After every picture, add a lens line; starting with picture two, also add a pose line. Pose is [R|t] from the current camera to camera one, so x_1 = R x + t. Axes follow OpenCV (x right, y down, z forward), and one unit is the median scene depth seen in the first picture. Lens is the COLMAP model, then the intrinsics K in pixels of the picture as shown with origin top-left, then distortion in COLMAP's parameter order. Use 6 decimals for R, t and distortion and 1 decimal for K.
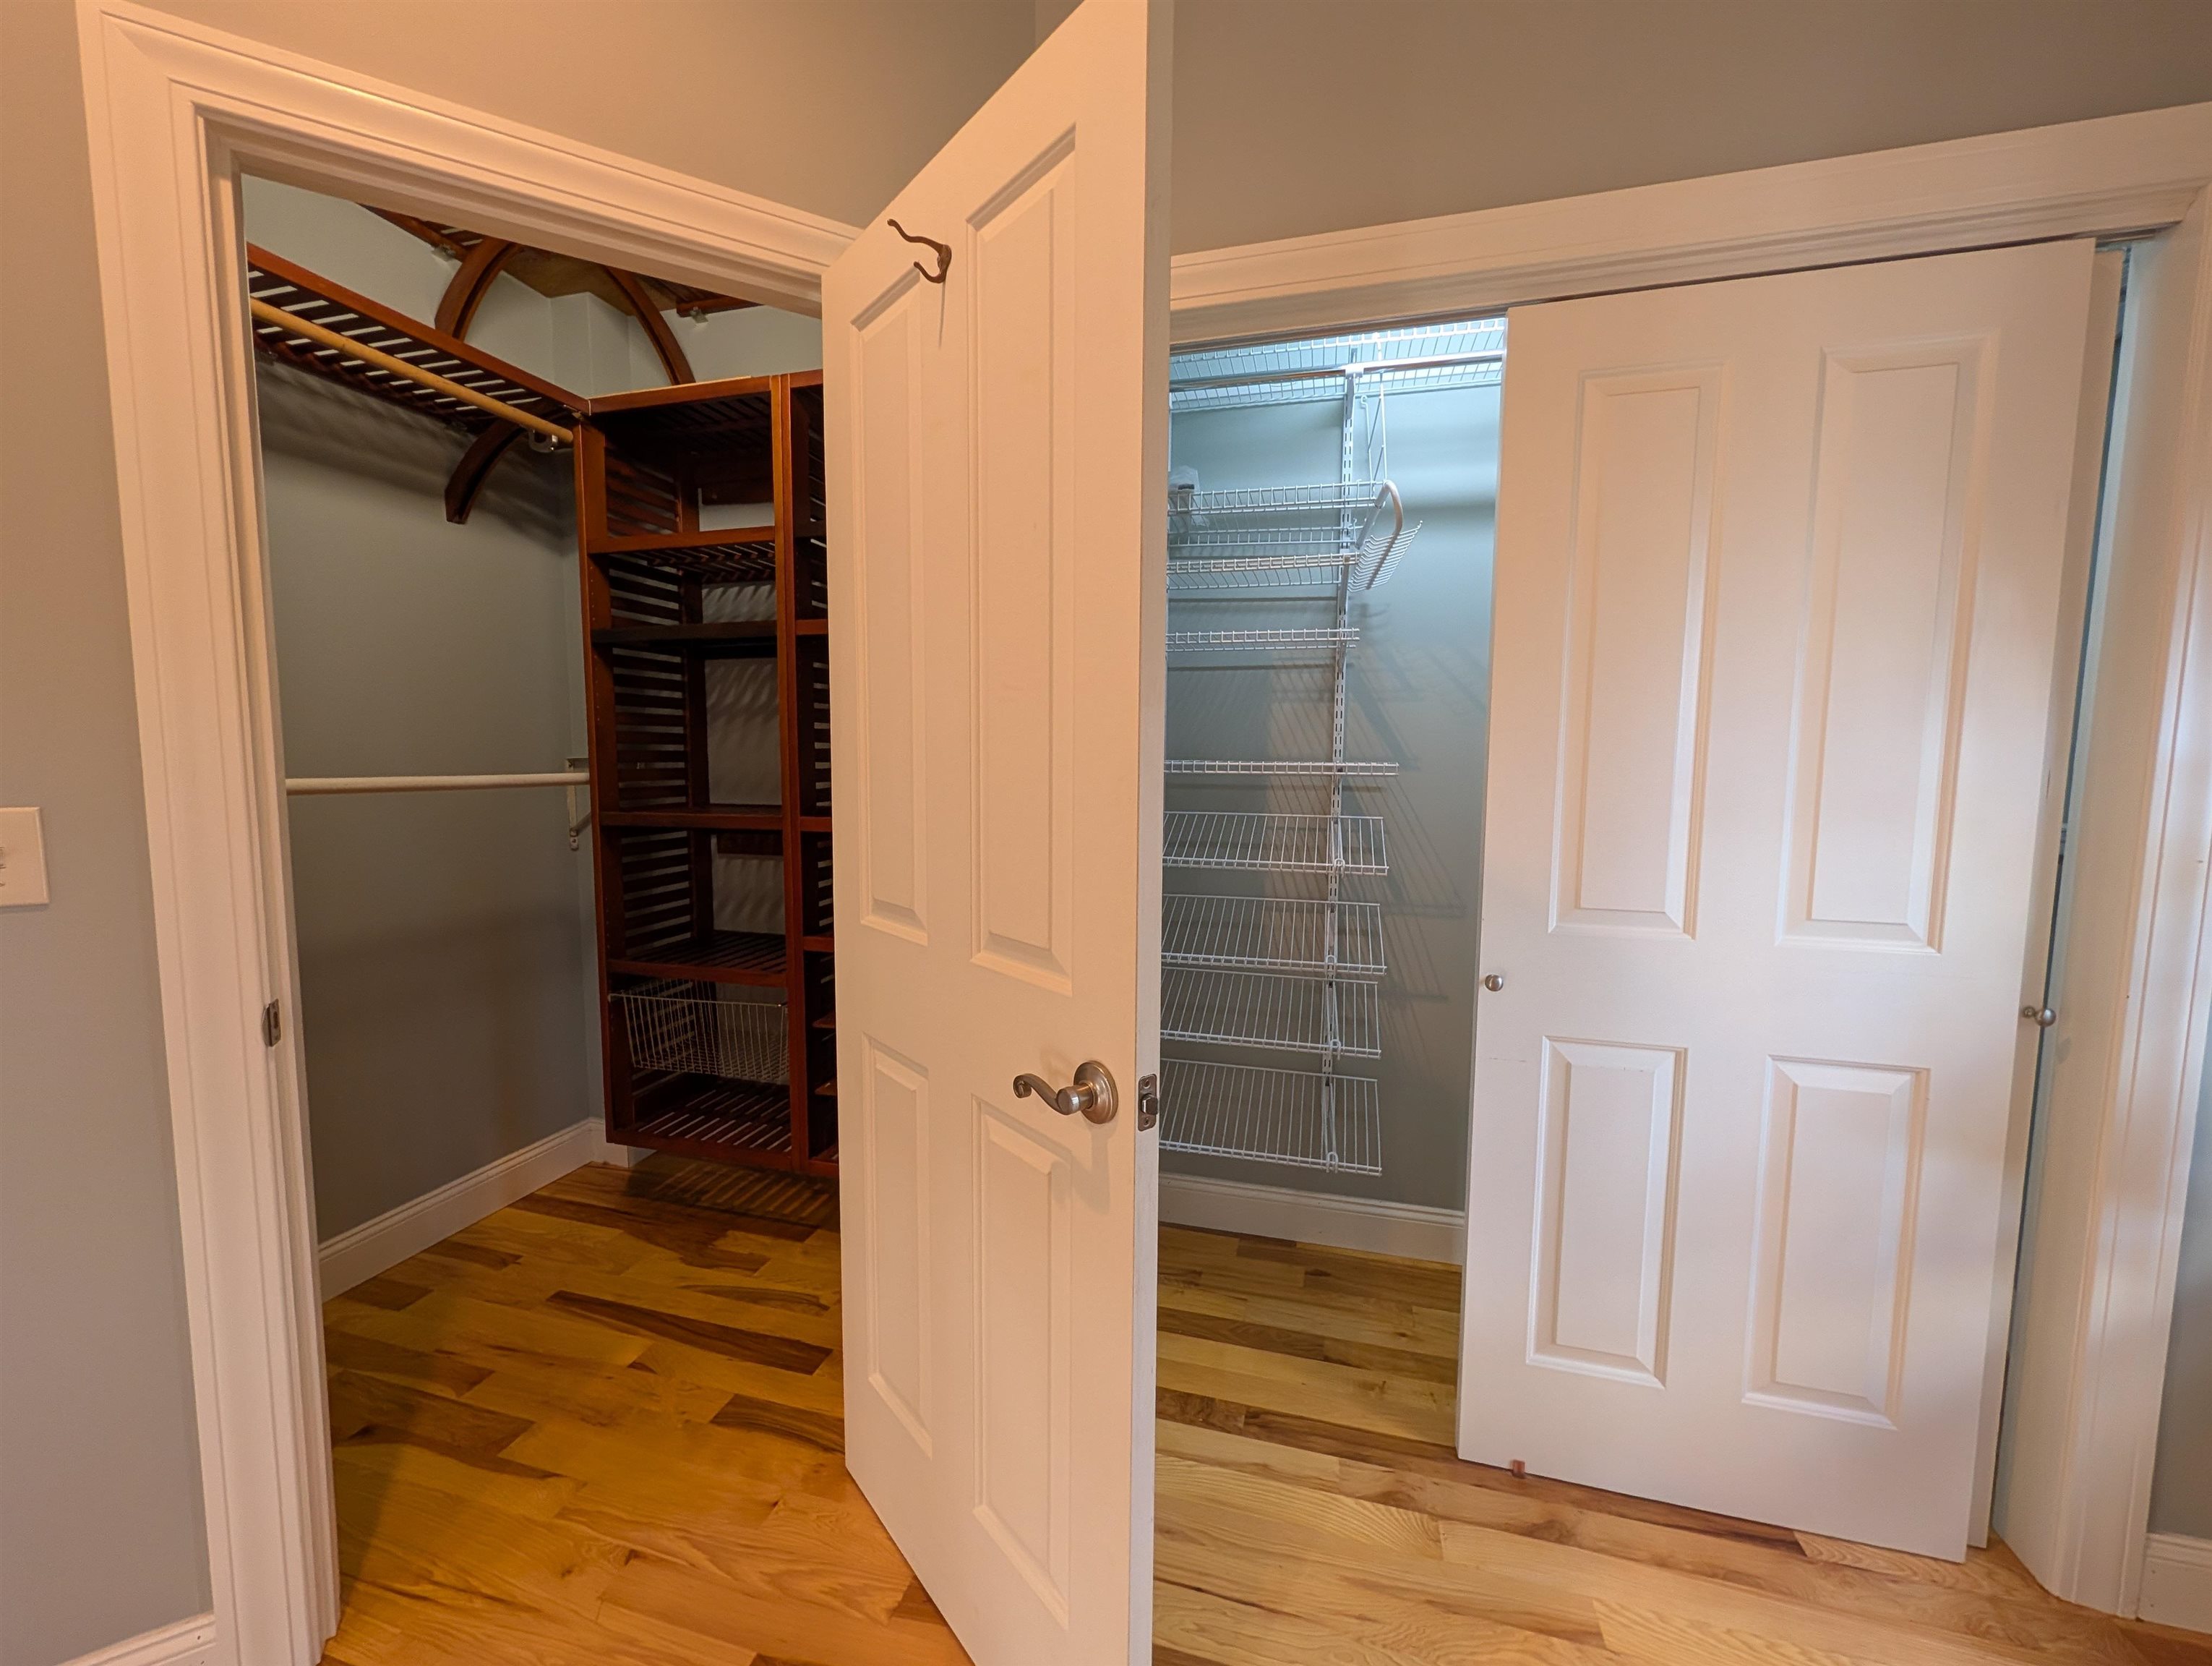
lens RADIAL K [[850.5, 0, 1107.4], [0, 850.5, 829.2], [0, 0, 1]] dist [0.000175, -0.000017]
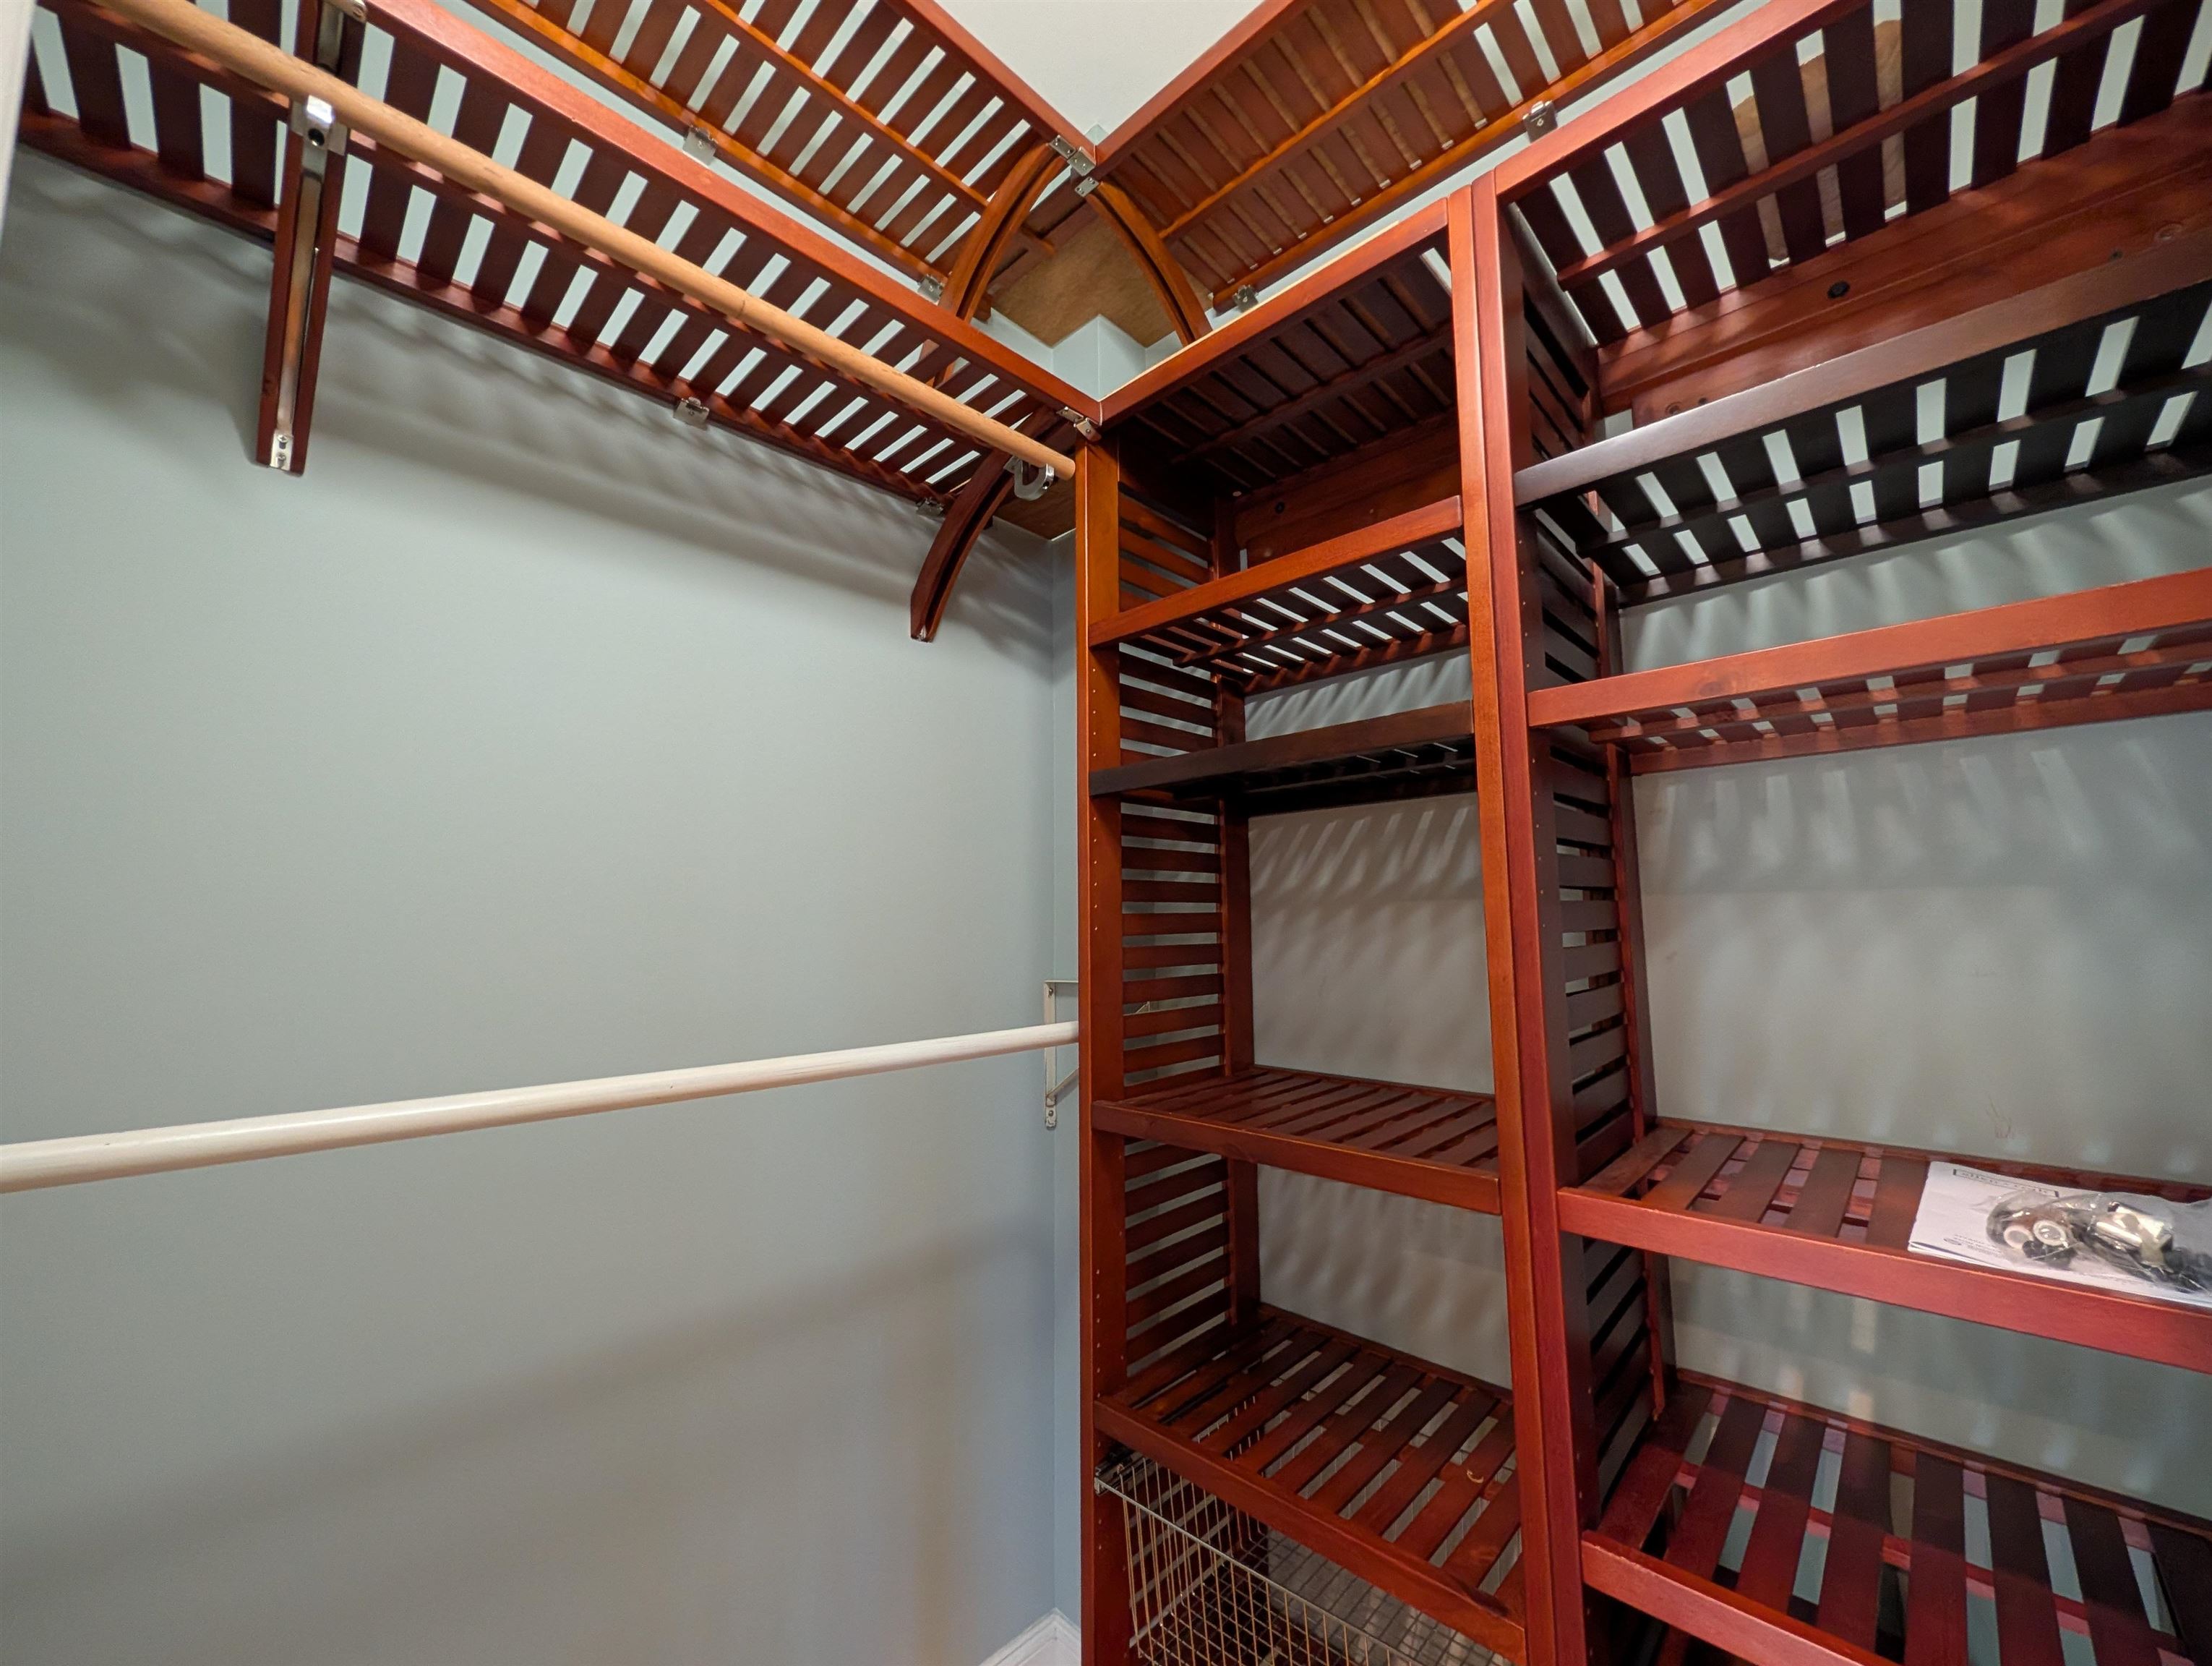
lens RADIAL K [[850.5, 0, 1107.4], [0, 850.5, 829.2], [0, 0, 1]] dist [0.000175, -0.000017]
pose [[0.877574, -0.062619, -0.475335, -0.316475], [-0.027871, 0.983094, -0.180966, -0.090903], [0.478631, 0.172059, 0.860993, 0.501654]]
